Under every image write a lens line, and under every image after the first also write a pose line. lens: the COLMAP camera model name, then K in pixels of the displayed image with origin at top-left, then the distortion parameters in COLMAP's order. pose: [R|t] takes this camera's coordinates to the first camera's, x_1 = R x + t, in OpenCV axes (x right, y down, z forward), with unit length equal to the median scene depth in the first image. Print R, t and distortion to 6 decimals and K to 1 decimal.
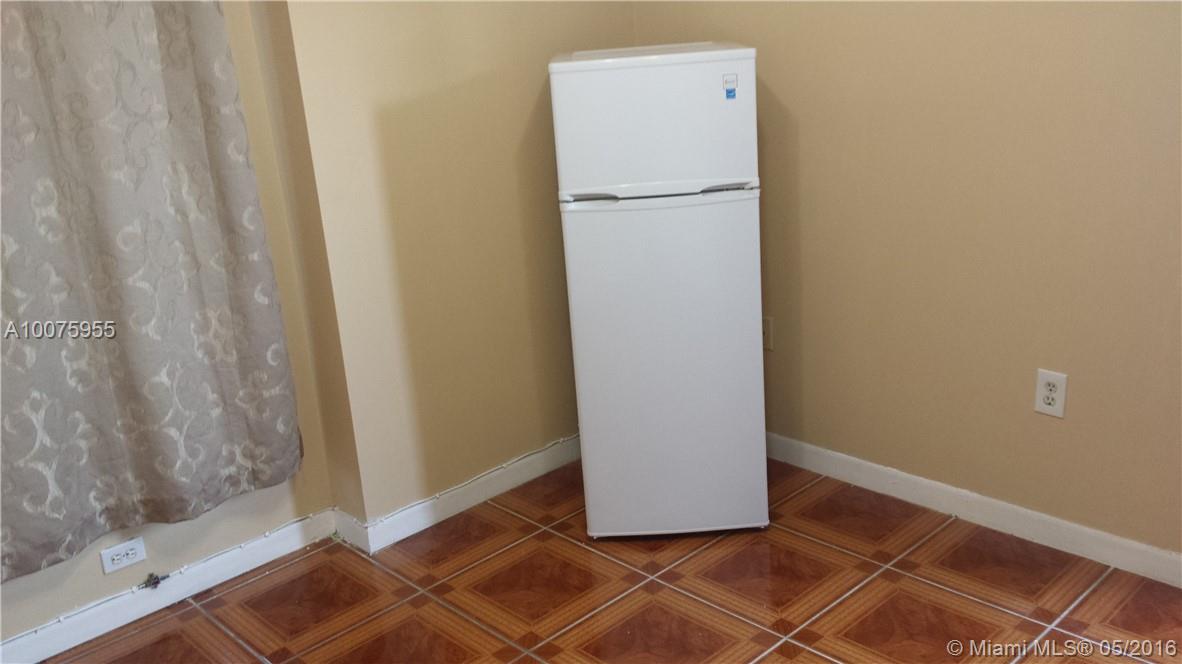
lens RADIAL K [[1107.8, 0, 594.6], [0, 1107.8, 326.9], [0, 0, 1]] dist [0.148609, 0.000000]
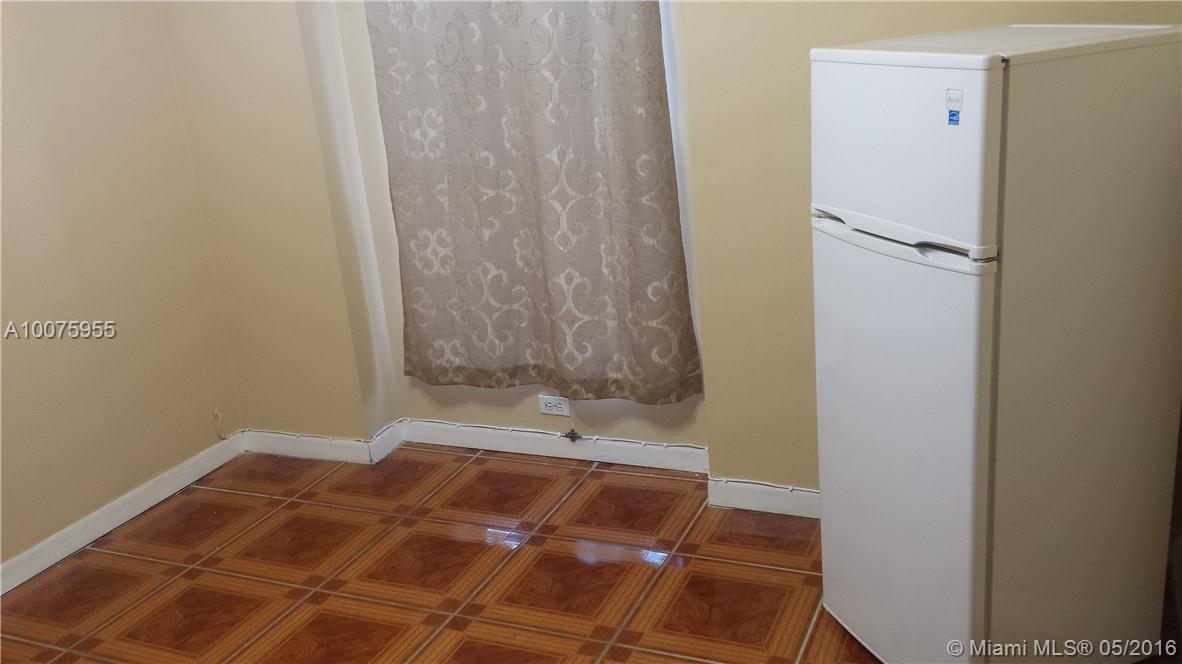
lens RADIAL K [[1107.8, 0, 591.7], [0, 1107.8, 340.0], [0, 0, 1]] dist [0.148609, 0.000000]
pose [[0.390528, 0.328179, -0.860108, 0.657814], [-0.216034, 0.940880, 0.260909, -0.206213], [0.894884, 0.083921, 0.438338, 0.488369]]
